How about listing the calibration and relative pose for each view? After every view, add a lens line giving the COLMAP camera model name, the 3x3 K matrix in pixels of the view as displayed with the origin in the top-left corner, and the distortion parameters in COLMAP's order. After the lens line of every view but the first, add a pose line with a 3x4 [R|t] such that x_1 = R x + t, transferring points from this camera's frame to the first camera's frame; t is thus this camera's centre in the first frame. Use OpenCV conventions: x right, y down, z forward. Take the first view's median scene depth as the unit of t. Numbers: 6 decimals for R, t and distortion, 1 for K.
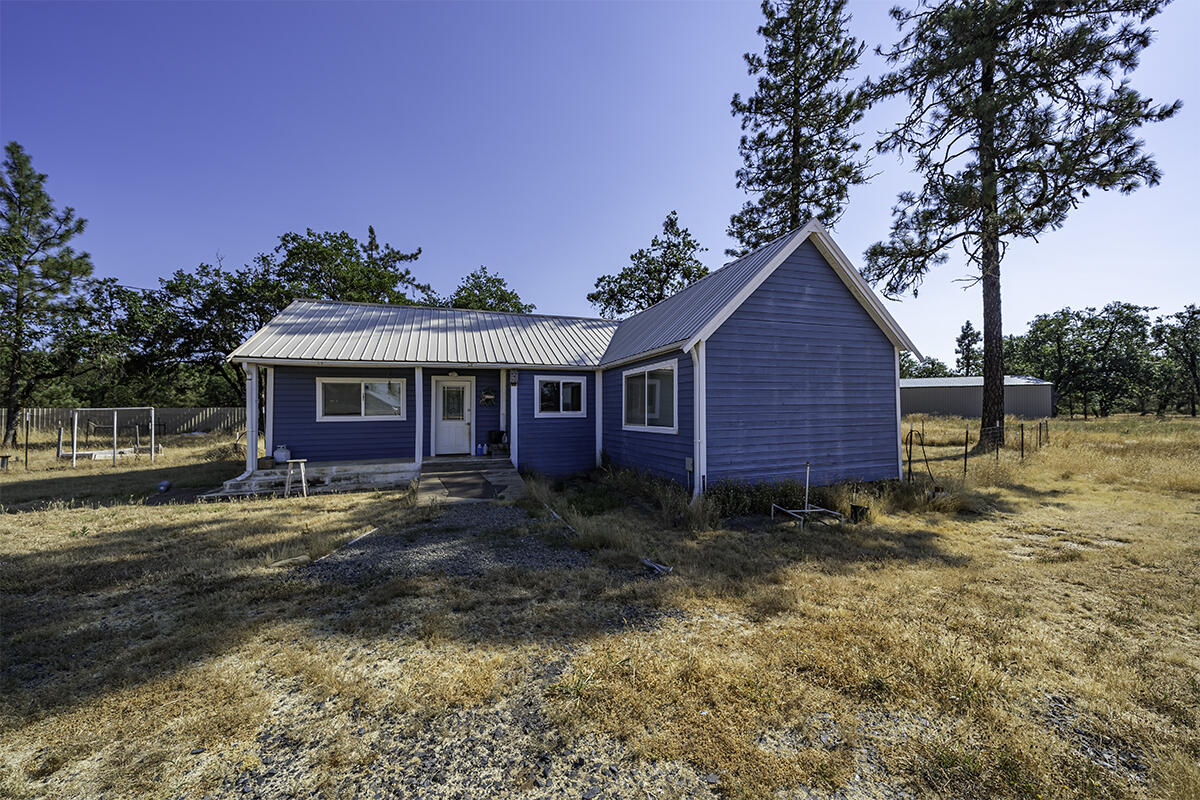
lens RADIAL K [[443.1, 0, 603.0], [0, 443.1, 401.5], [0, 0, 1]] dist [-0.001725, 0.000168]
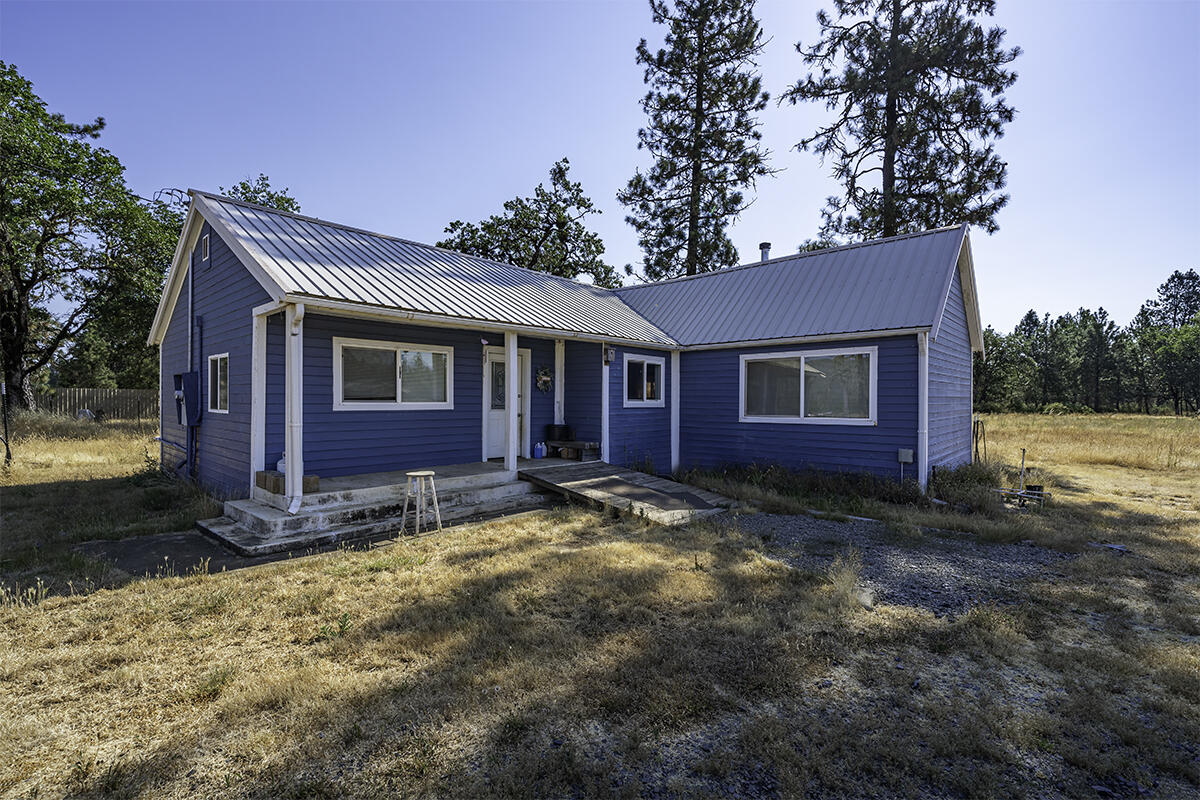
lens RADIAL K [[537.0, 0, 599.9], [0, 537.0, 409.1], [0, 0, 1]] dist [-0.002161, -0.000735]
pose [[0.884404, 0.006848, 0.466672, -0.510755], [-0.024299, 0.999212, 0.031387, 0.008814], [-0.466089, -0.039099, 0.883873, 0.140152]]
